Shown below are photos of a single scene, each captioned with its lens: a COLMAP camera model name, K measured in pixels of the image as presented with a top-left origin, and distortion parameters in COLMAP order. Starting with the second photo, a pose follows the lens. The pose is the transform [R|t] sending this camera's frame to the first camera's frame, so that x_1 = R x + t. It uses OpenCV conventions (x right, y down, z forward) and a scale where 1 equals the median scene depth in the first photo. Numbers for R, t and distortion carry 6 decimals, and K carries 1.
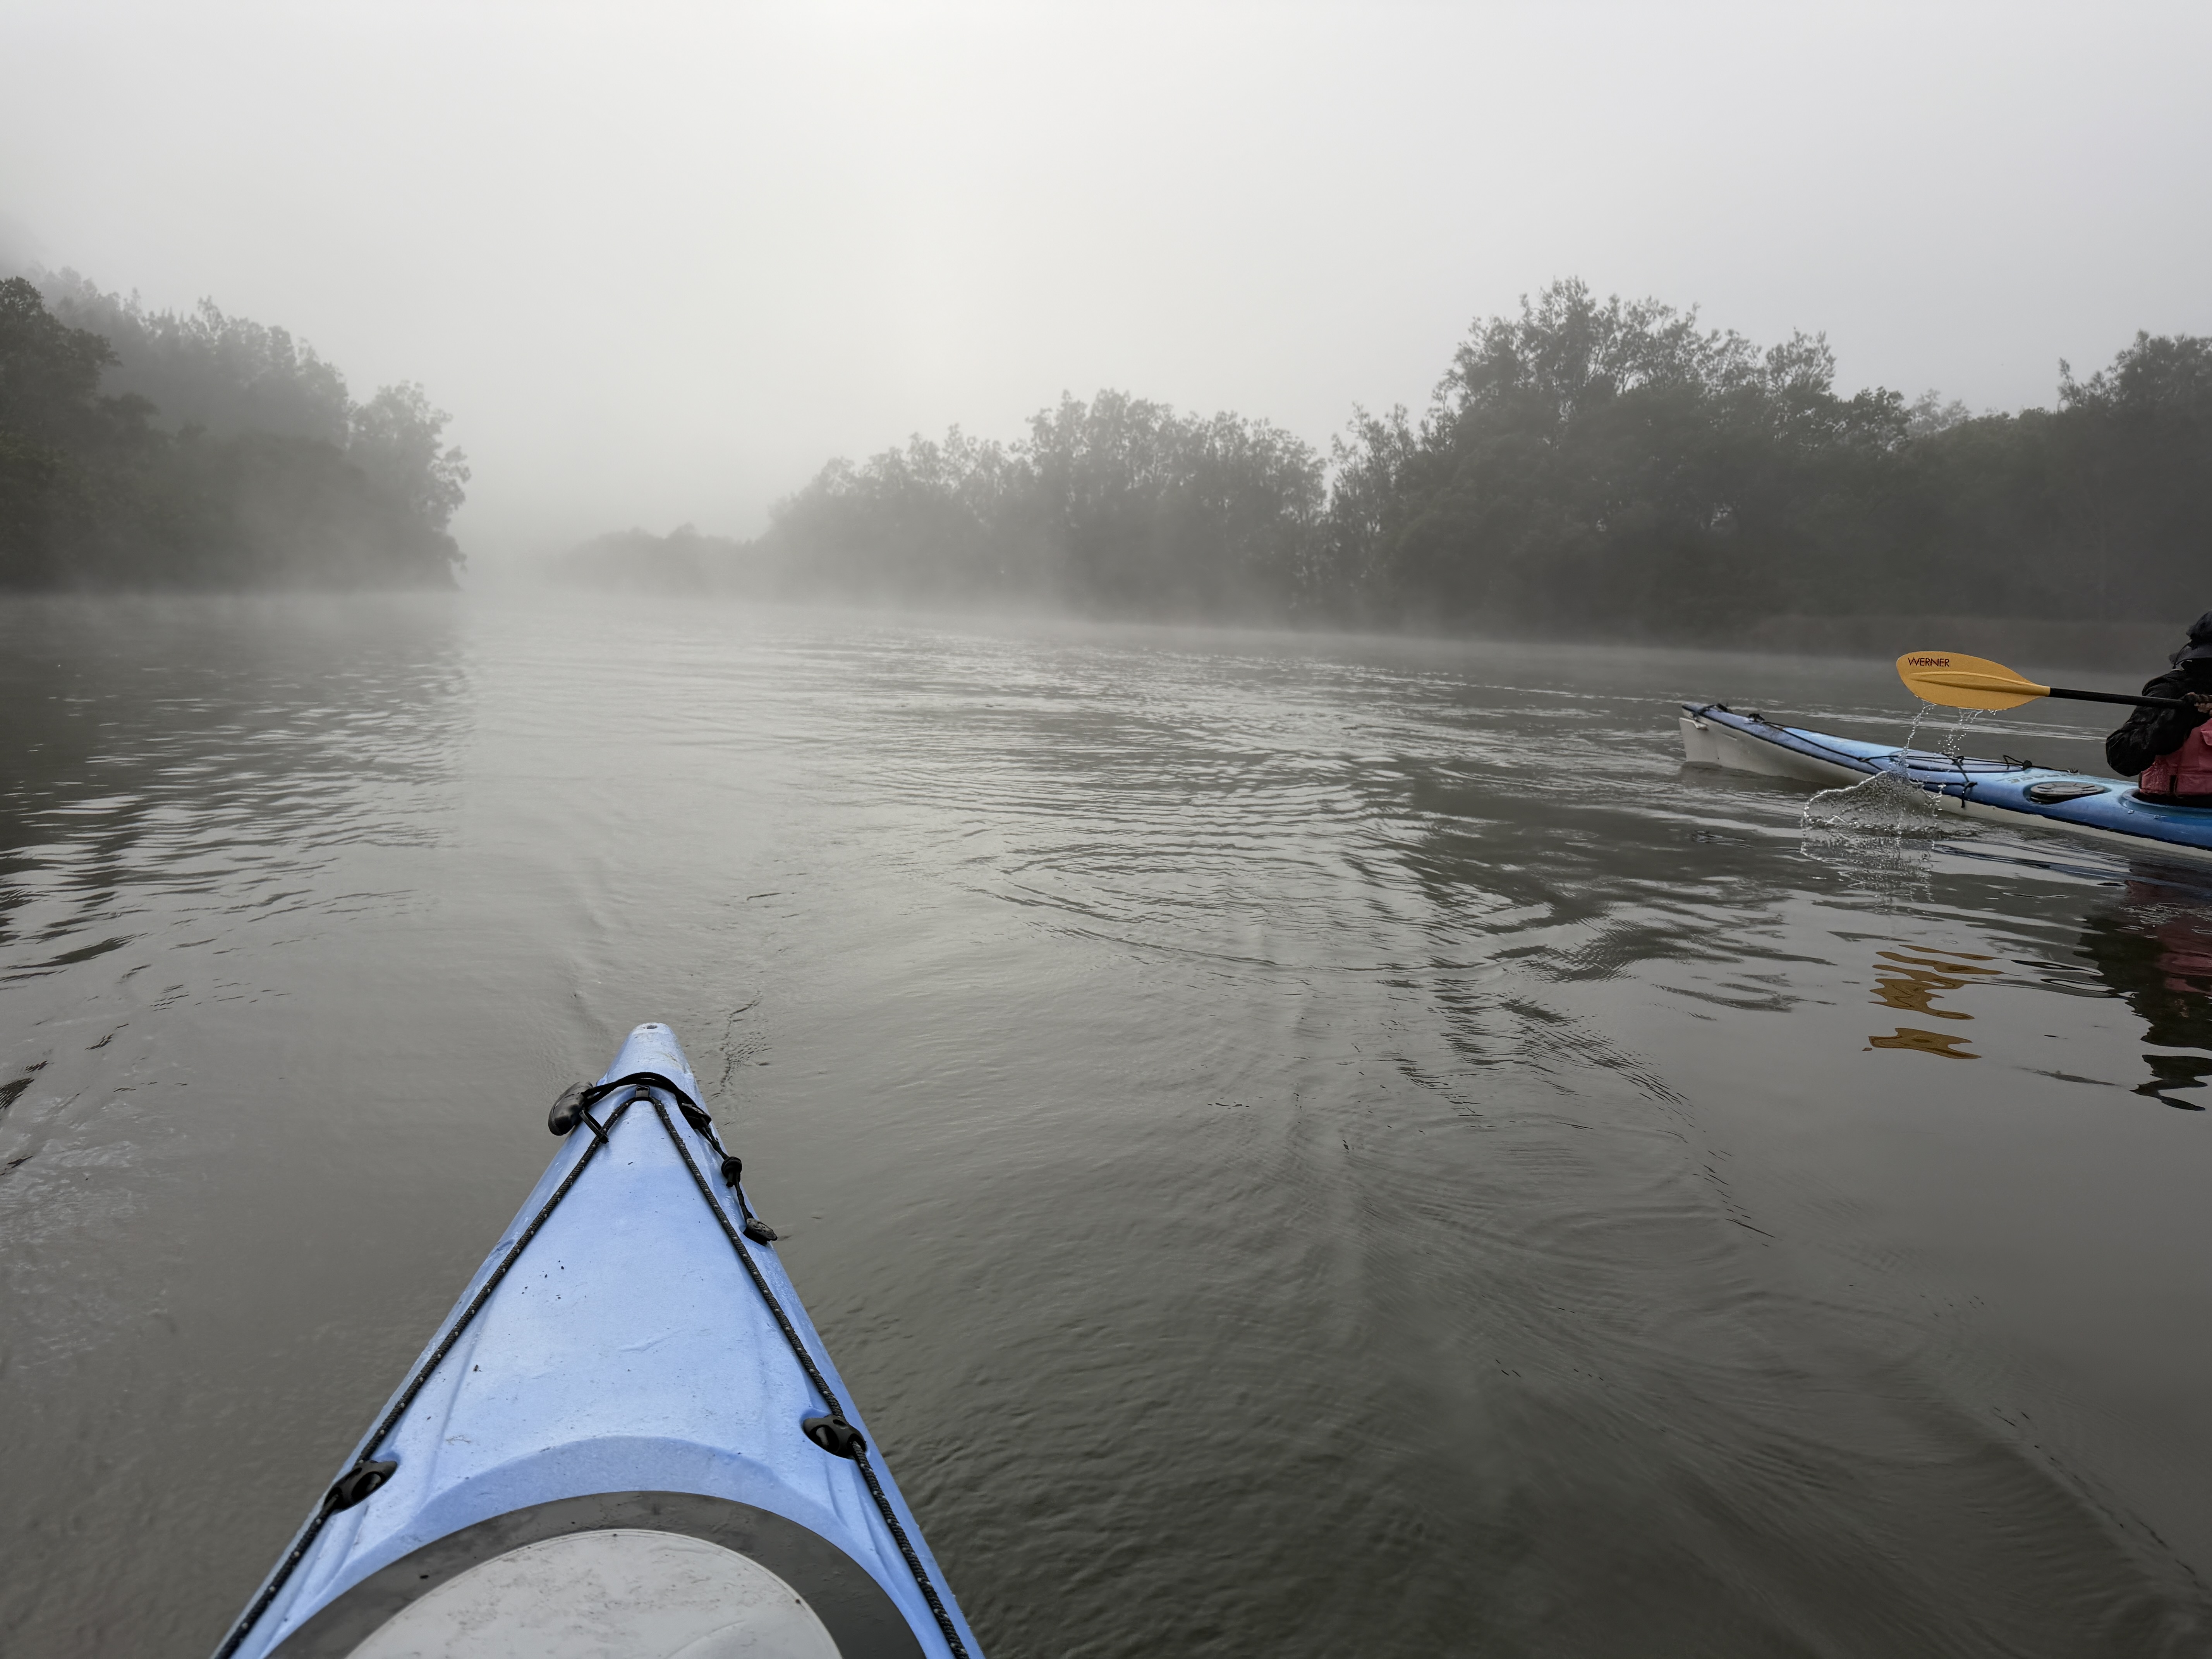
lens RADIAL K [[1518.7, 0, 1115.8], [0, 1518.7, 829.5], [0, 0, 1]] dist [0.007968, 0.000853]
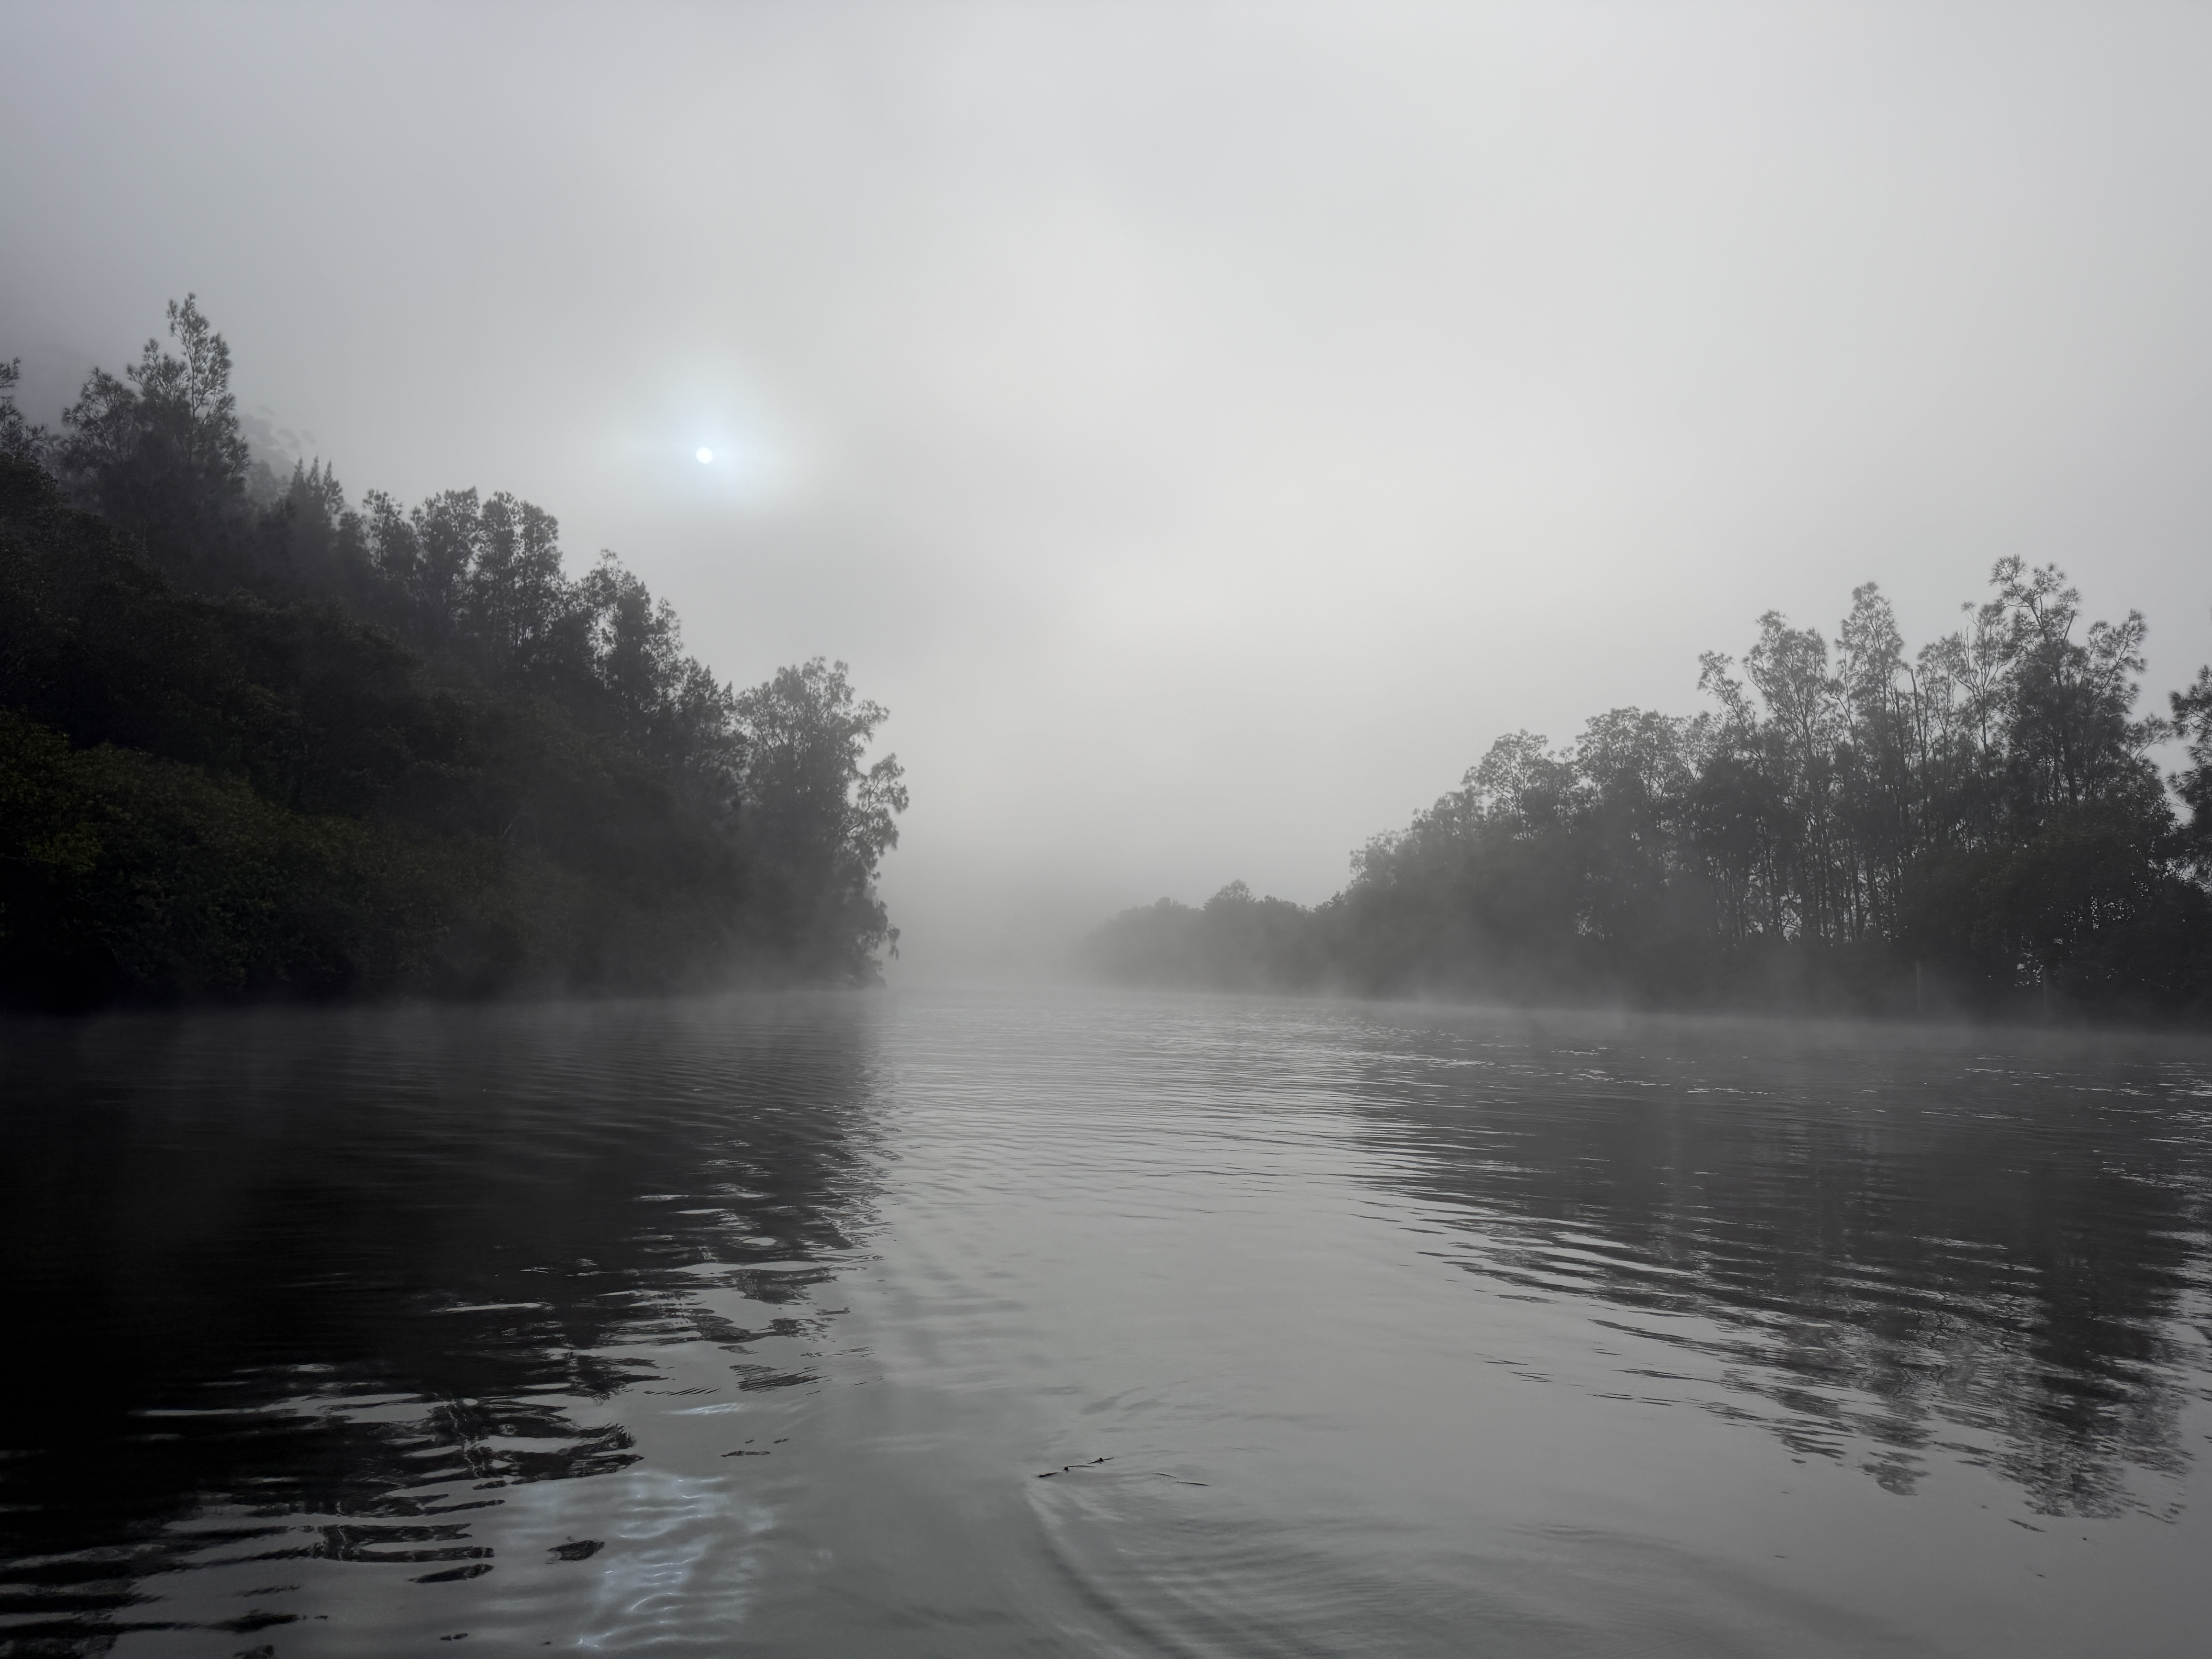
lens RADIAL K [[1518.7, 0, 1108.1], [0, 1518.7, 826.3], [0, 0, 1]] dist [0.007968, 0.000853]
pose [[0.943337, -0.056971, -0.326910, -0.150319], [-0.027170, 0.968584, -0.247199, -0.074219], [0.330723, 0.242074, 0.912153, 0.475181]]
